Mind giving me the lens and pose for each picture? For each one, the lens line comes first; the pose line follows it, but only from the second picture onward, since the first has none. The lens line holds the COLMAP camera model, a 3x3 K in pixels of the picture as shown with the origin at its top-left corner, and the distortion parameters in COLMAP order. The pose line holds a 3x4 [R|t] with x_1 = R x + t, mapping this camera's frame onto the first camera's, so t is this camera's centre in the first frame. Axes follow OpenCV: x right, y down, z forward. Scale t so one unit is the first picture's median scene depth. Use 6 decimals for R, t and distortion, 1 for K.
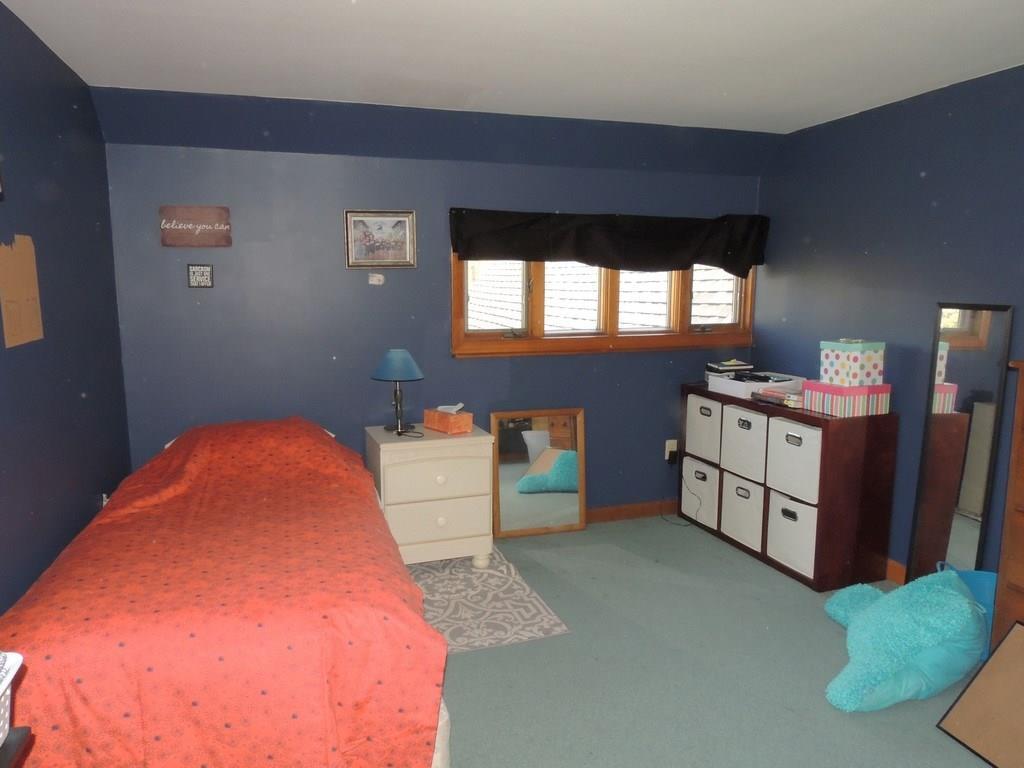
lens RADIAL K [[734.2, 0, 511.5], [0, 734.2, 384.5], [0, 0, 1]] dist [-0.004717, 0.004791]
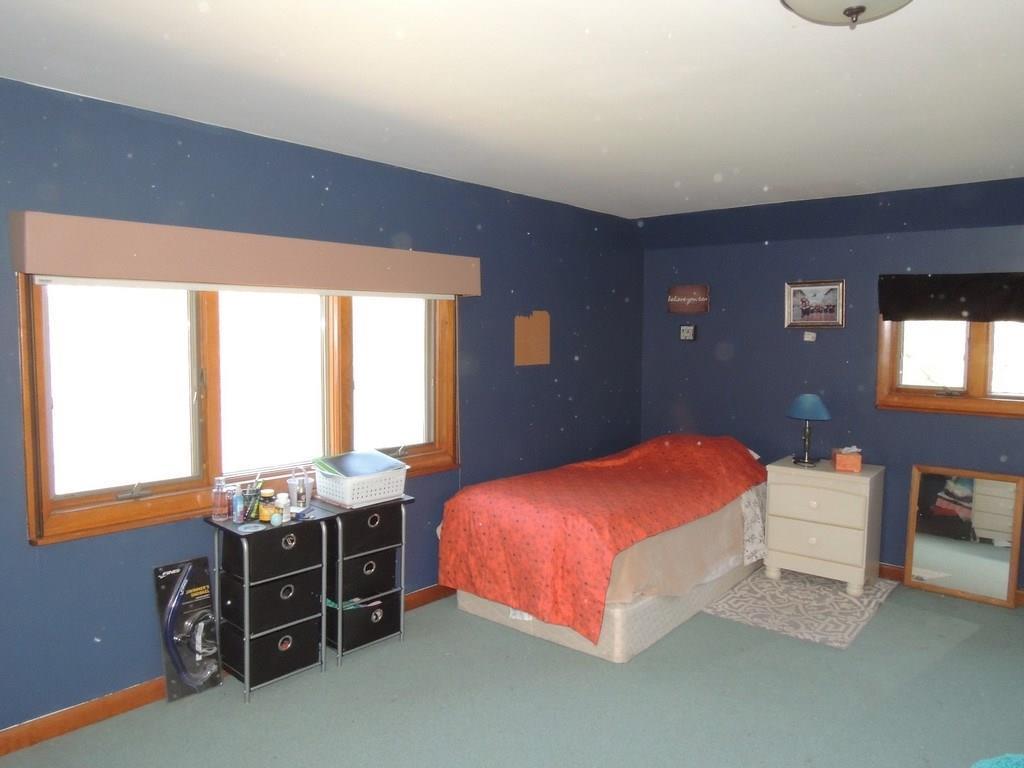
lens RADIAL K [[734.2, 0, 514.3], [0, 734.2, 385.0], [0, 0, 1]] dist [-0.004717, 0.004791]
pose [[0.523524, 0.067797, -0.849309, 0.614099], [-0.134135, 0.990957, -0.003578, 0.007087], [0.841386, 0.115795, 0.527884, -0.051340]]
